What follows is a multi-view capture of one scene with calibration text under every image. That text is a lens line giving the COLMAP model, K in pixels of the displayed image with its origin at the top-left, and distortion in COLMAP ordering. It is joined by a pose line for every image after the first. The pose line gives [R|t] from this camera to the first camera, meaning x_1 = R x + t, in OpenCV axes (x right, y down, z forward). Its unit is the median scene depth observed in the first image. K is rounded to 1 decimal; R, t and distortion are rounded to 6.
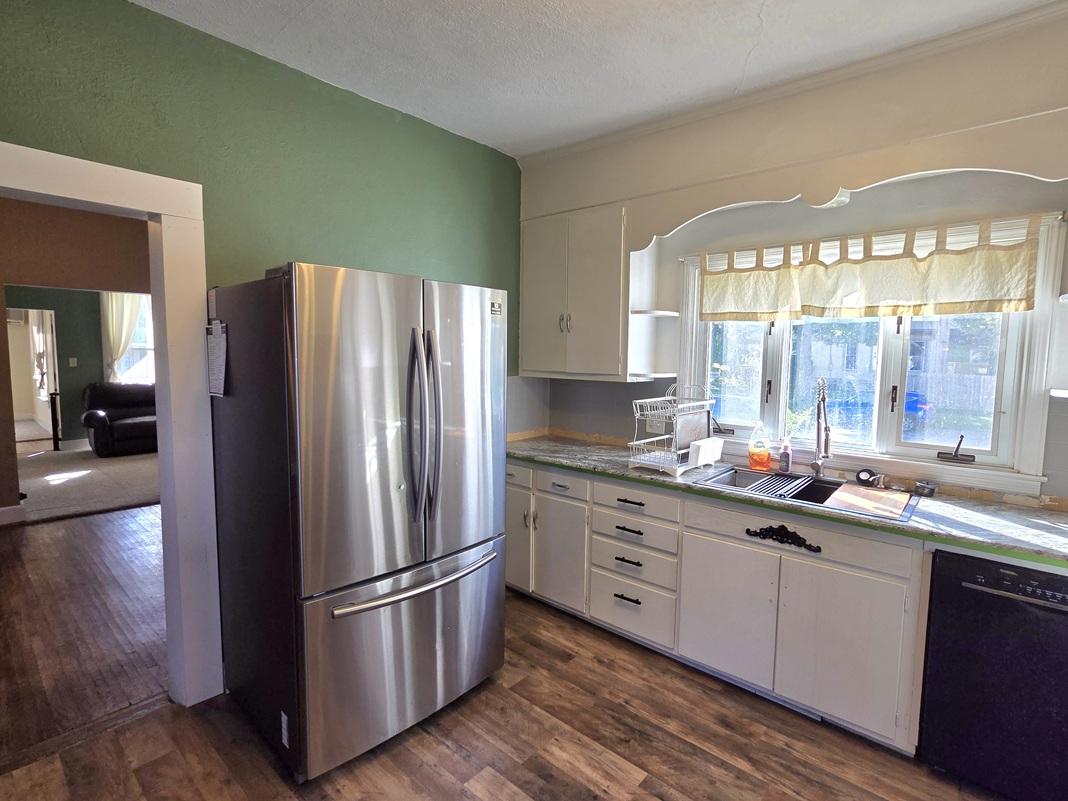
lens RADIAL K [[535.4, 0, 547.8], [0, 535.4, 399.0], [0, 0, 1]] dist [0.000199, 0.000658]
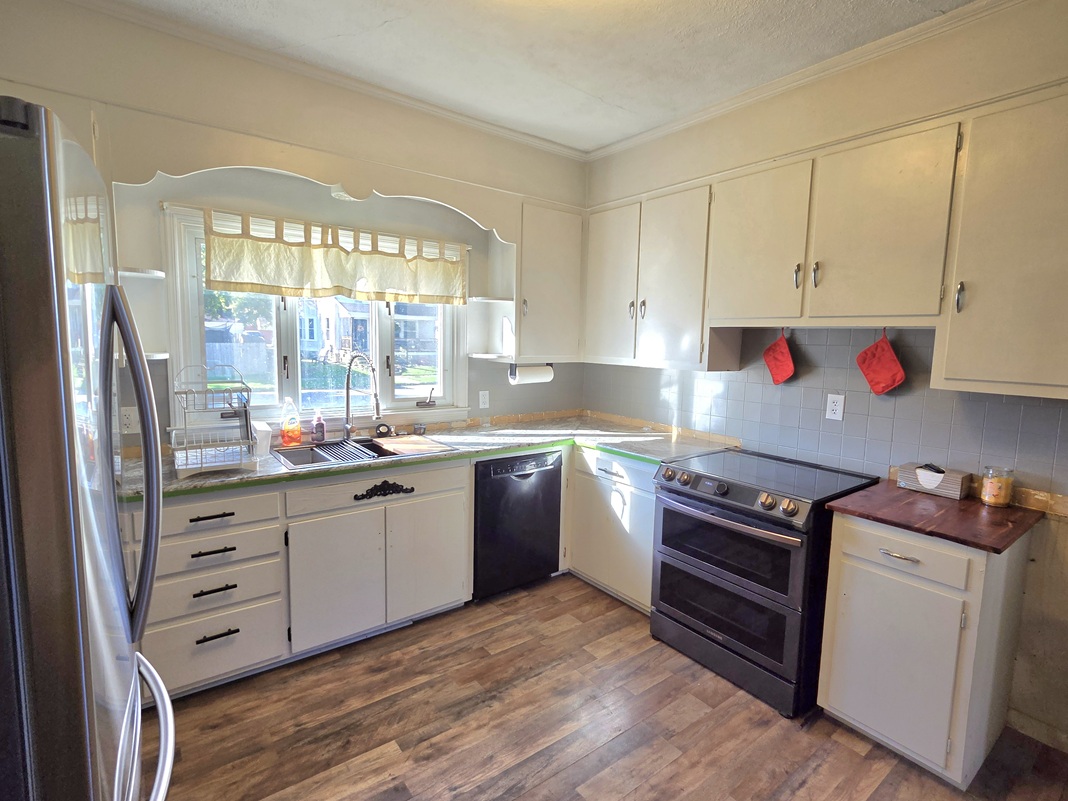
lens RADIAL K [[535.4, 0, 546.6], [0, 535.4, 397.5], [0, 0, 1]] dist [0.000199, 0.000658]
pose [[0.199715, -0.122531, 0.972163, -0.577152], [0.059588, 0.991833, 0.112769, -0.051145], [-0.978041, 0.035408, 0.205385, 0.399145]]
